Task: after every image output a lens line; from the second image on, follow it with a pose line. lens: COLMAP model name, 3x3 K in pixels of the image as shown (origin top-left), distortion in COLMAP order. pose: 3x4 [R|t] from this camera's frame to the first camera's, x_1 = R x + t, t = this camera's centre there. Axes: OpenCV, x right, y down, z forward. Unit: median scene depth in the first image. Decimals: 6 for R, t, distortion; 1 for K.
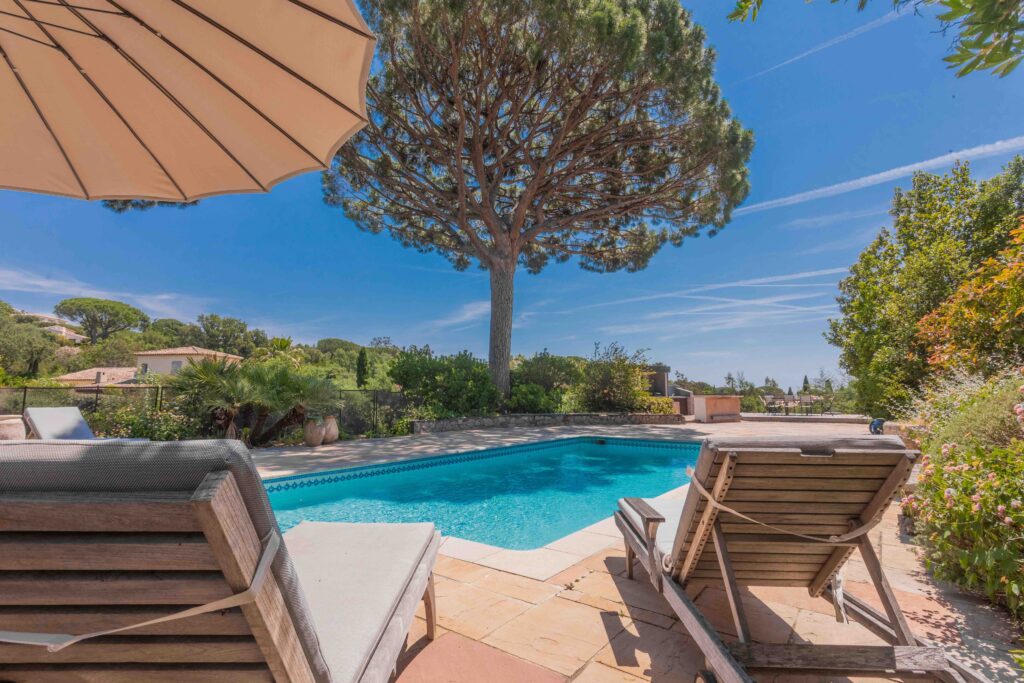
lens RADIAL K [[518.3, 0, 509.8], [0, 518.3, 352.2], [0, 0, 1]] dist [-0.057147, 0.000274]
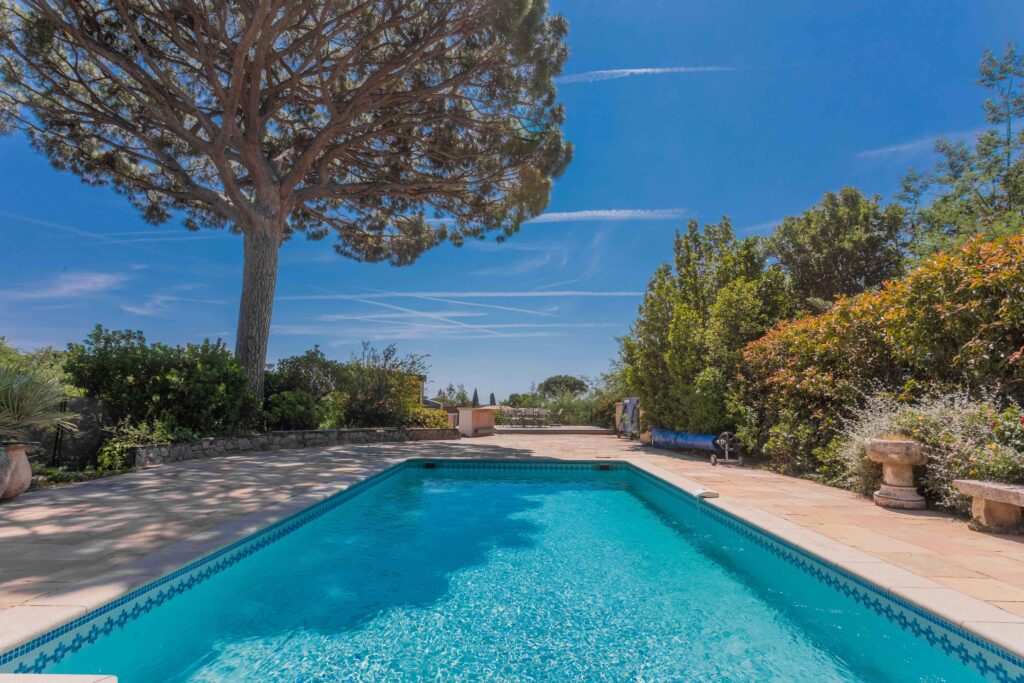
lens RADIAL K [[536.3, 0, 470.4], [0, 536.3, 346.3], [0, 0, 1]] dist [-0.020202, -0.000079]
pose [[0.792401, 0.075490, 0.605311, -0.229997], [-0.061646, 0.997143, -0.043657, 0.014911], [-0.606878, -0.002721, 0.794791, 0.222822]]
